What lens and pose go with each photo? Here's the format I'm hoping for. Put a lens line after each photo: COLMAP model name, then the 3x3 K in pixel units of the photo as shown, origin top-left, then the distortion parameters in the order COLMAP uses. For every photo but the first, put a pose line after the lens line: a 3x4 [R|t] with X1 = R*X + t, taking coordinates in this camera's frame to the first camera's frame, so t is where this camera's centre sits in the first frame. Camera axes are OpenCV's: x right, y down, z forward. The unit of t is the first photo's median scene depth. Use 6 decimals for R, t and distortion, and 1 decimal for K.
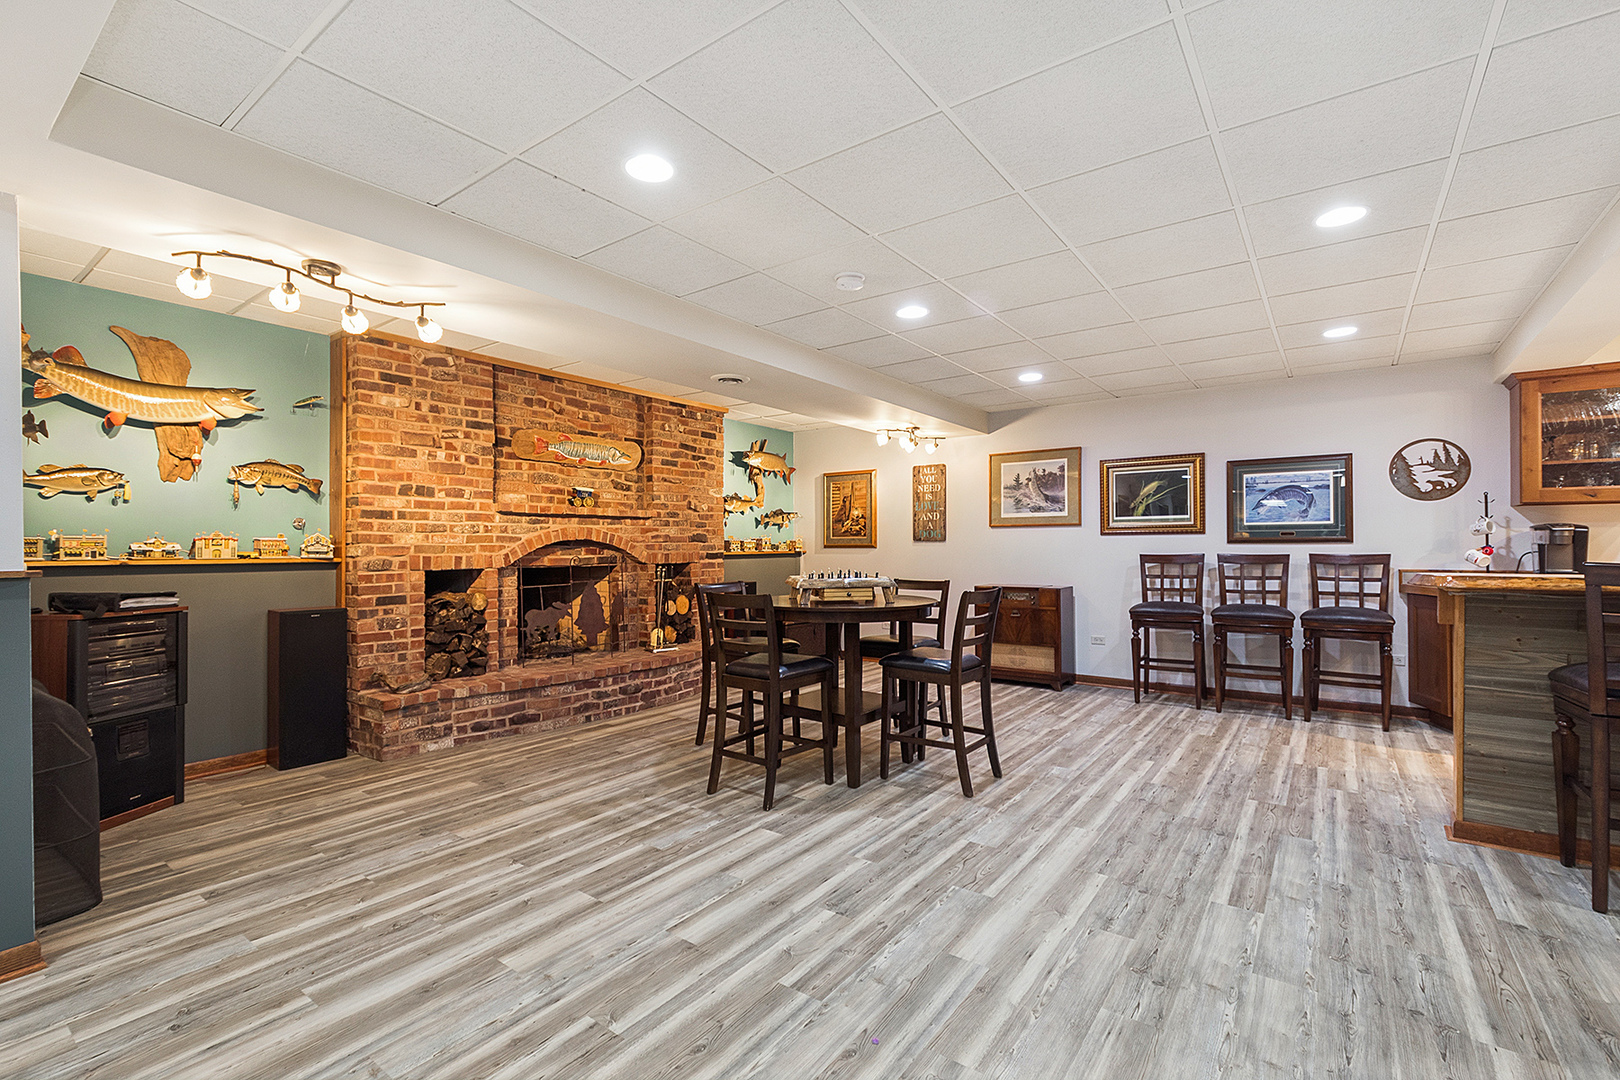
lens RADIAL K [[713.4, 0, 810.0], [0, 713.4, 540.0], [0, 0, 1]] dist [-0.000571, -0.000474]
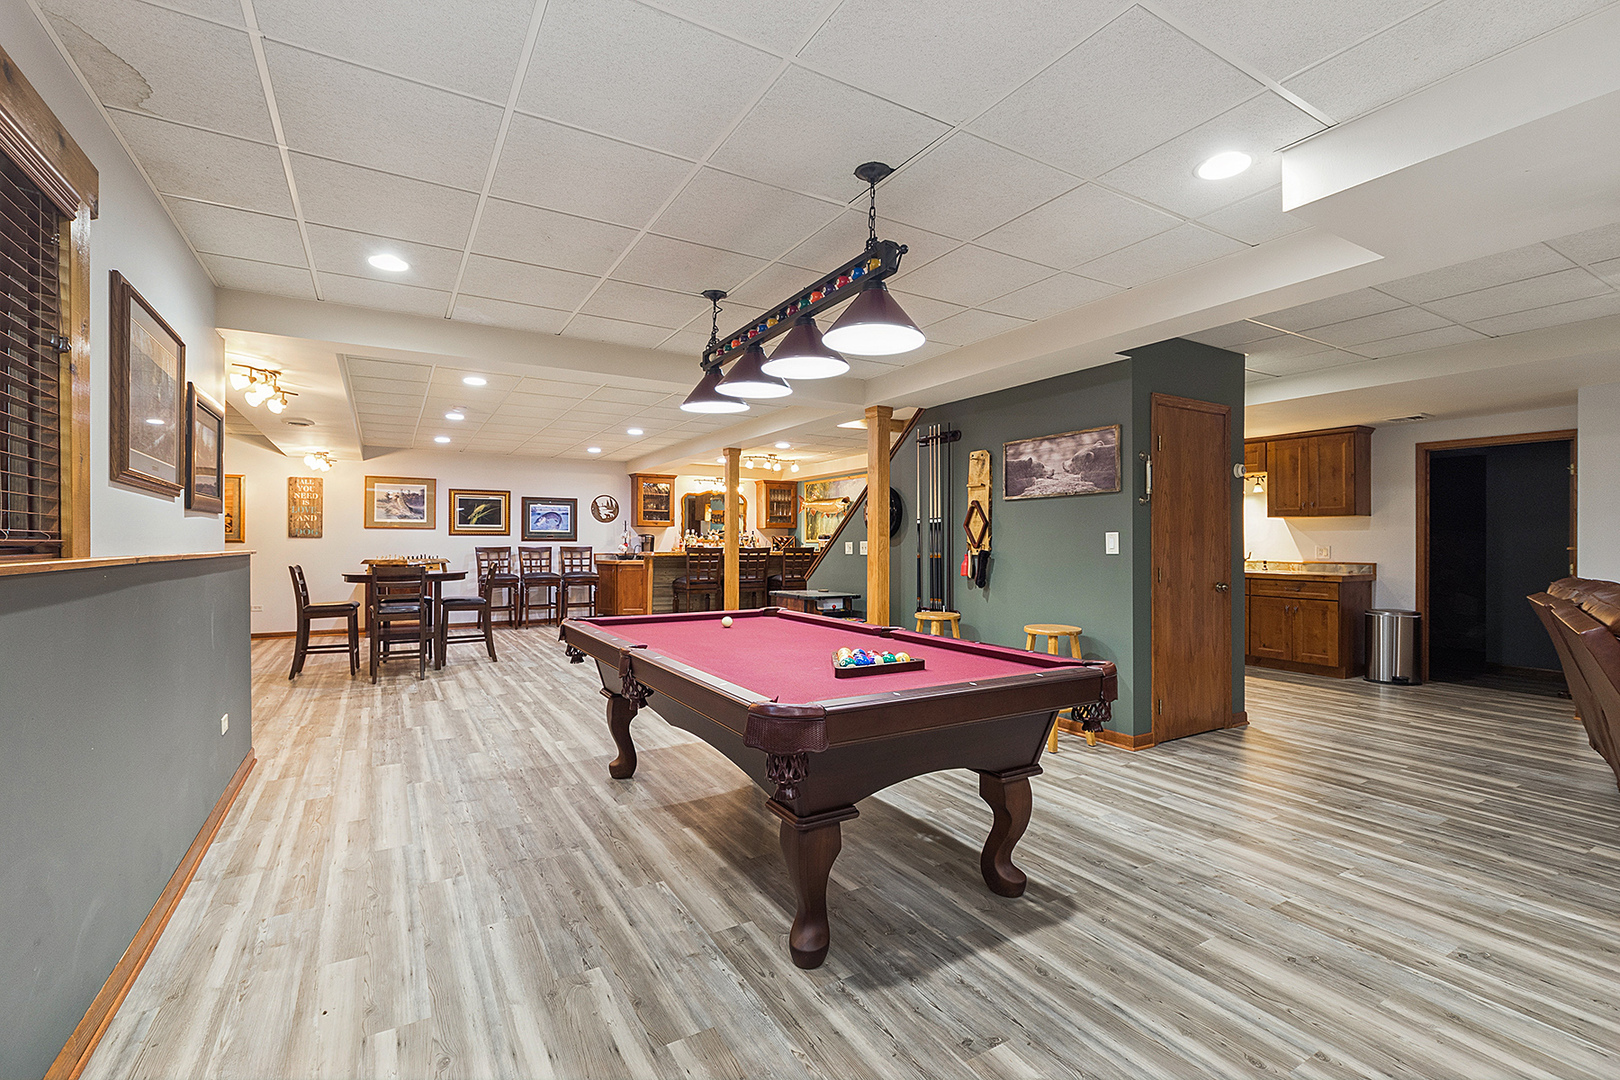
lens RADIAL K [[720.0, 0, 810.0], [0, 720.0, 540.0], [0, 0, 1]] dist [-0.003706, -0.000255]
pose [[0.390510, 0.009187, 0.920553, -0.925926], [-0.011239, 0.999923, -0.005211, 0.003710], [-0.920530, -0.008311, 0.390583, -0.461351]]
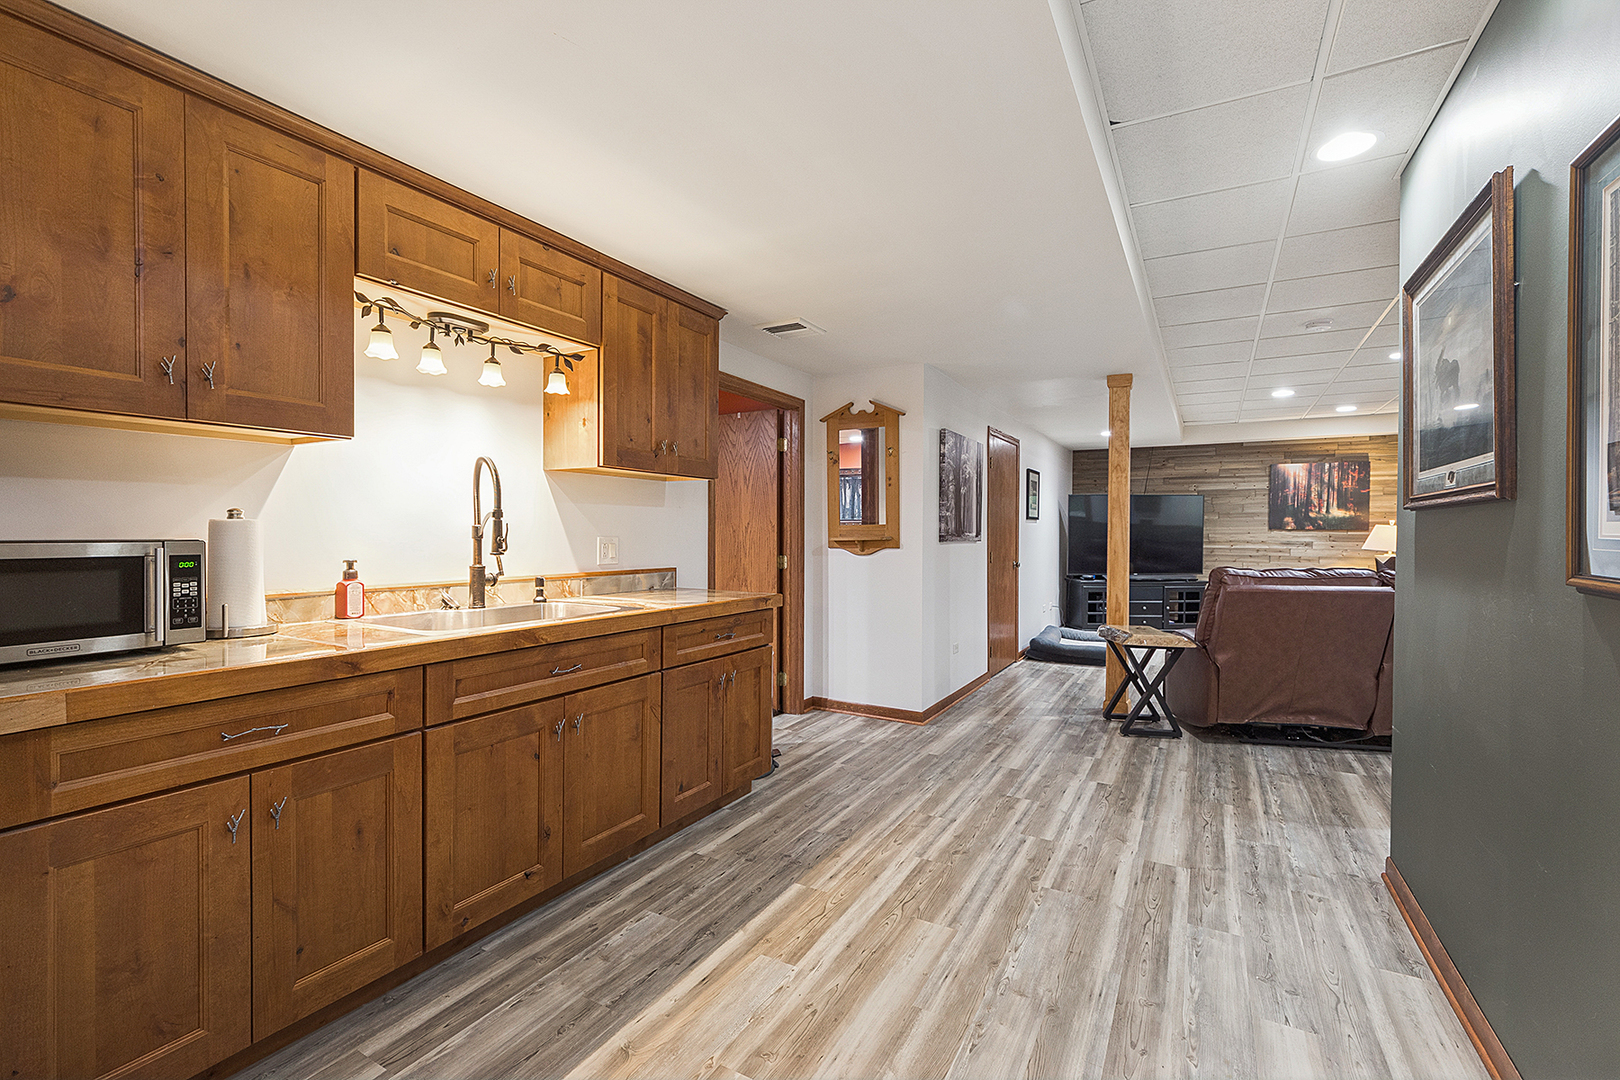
lens RADIAL K [[720.0, 0, 810.0], [0, 720.0, 540.0], [0, 0, 1]] dist [-0.003706, -0.000255]
pose [[-0.992163, 0.000192, -0.124948, 0.630090], [-0.000347, 0.999991, 0.004296, -0.003146], [0.124948, 0.004305, -0.992154, -0.164668]]
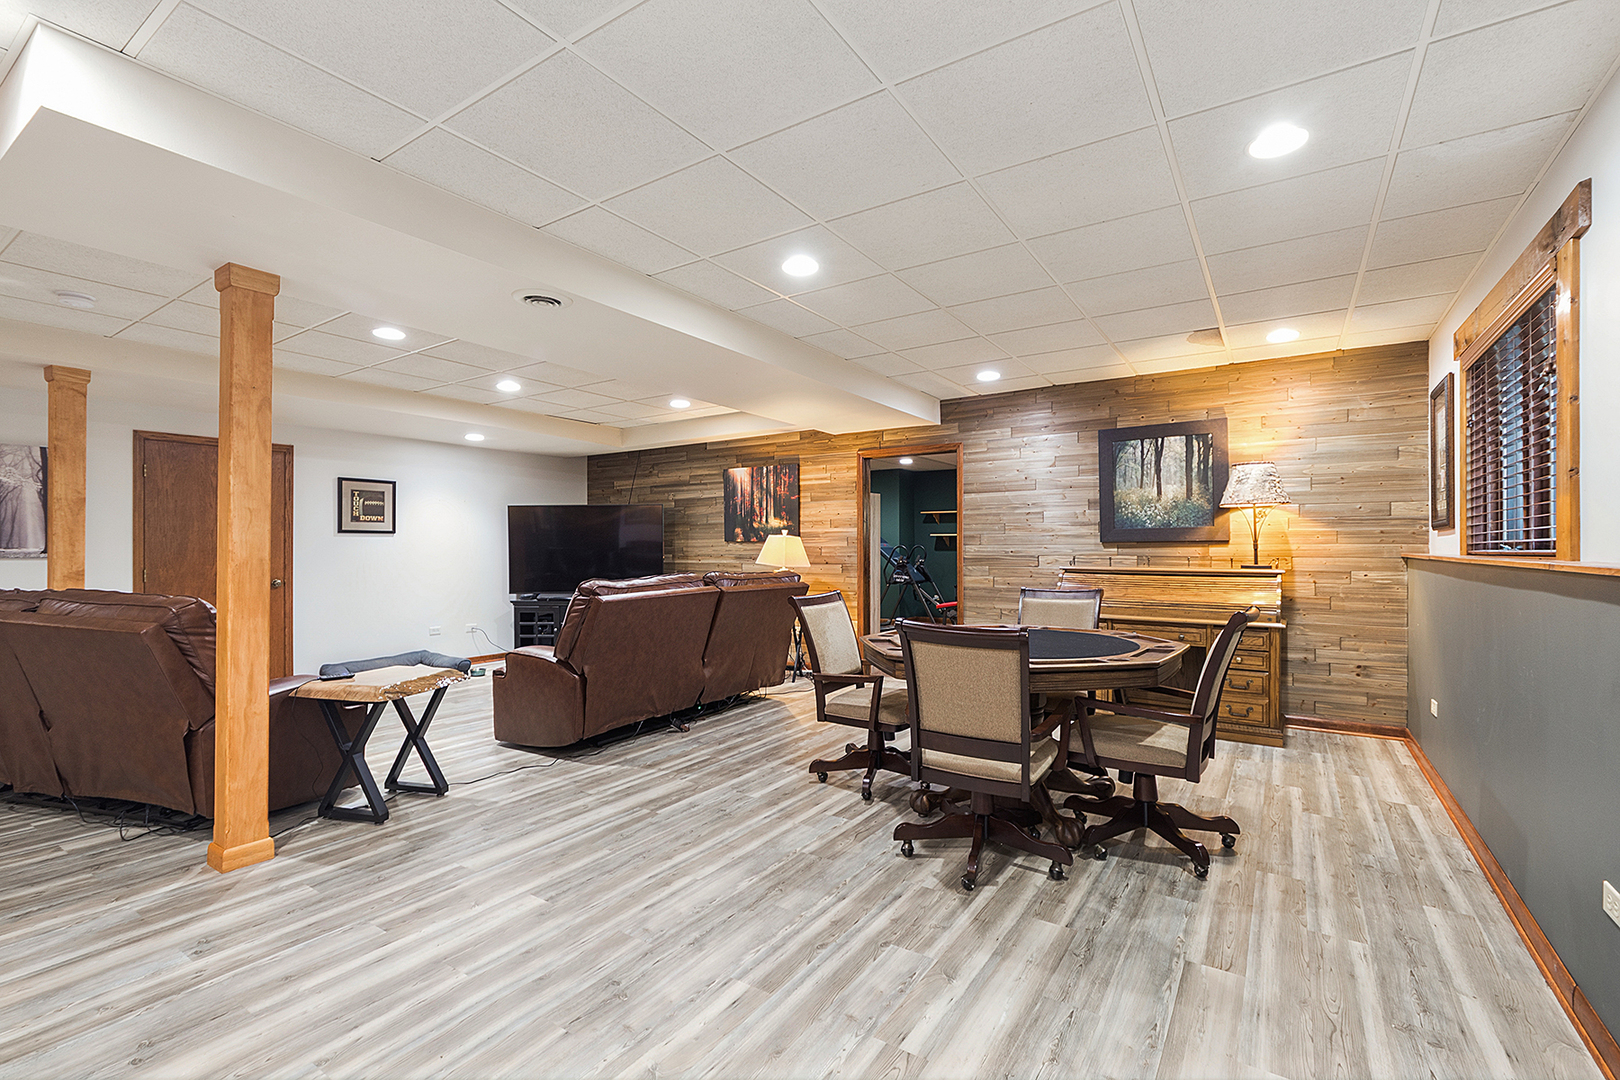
lens RADIAL K [[701.4, 0, 816.5], [0, 701.4, 554.3], [0, 0, 1]] dist [-0.004262, -0.000038]
pose [[-0.998033, 0.006991, -0.062300, -0.738110], [0.006918, 0.999975, 0.001385, 0.004365], [0.062308, 0.000951, -0.998056, -0.217950]]
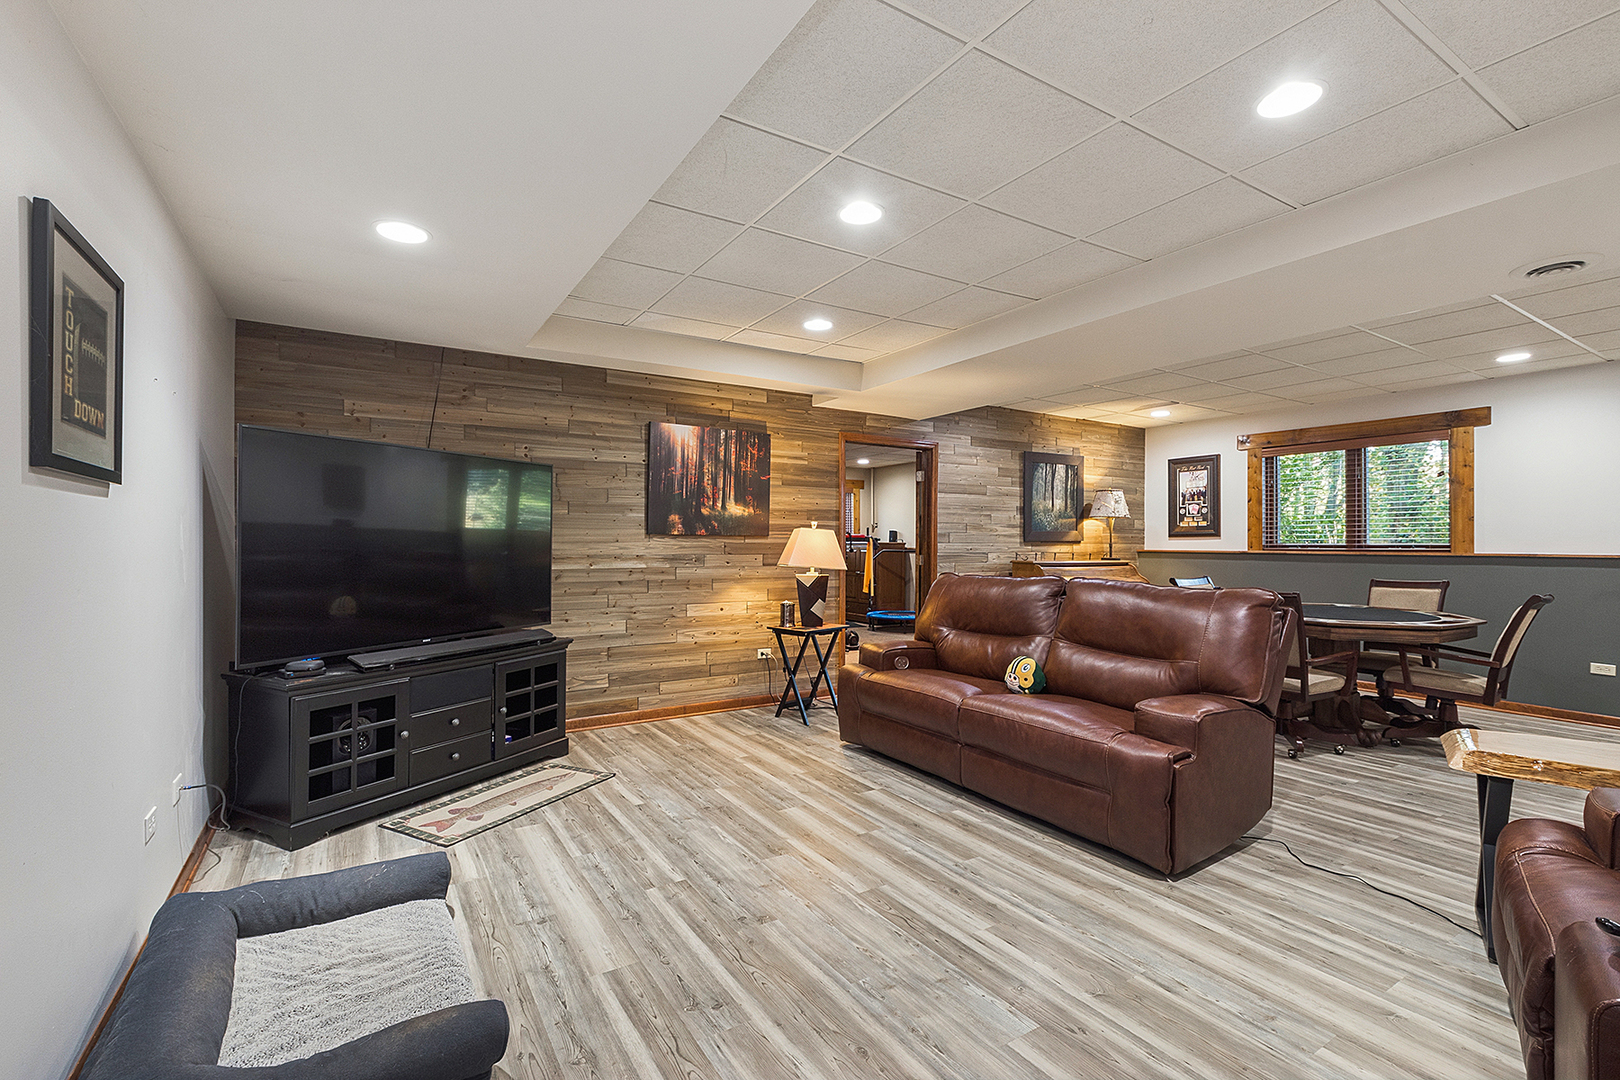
lens RADIAL K [[714.4, 0, 796.1], [0, 714.4, 540.9], [0, 0, 1]] dist [0.000509, -0.000348]
pose [[-0.372538, -0.001166, -0.928016, 0.172041], [0.006082, 0.999975, -0.003697, -0.008086], [0.927997, -0.007021, -0.372522, -1.151771]]
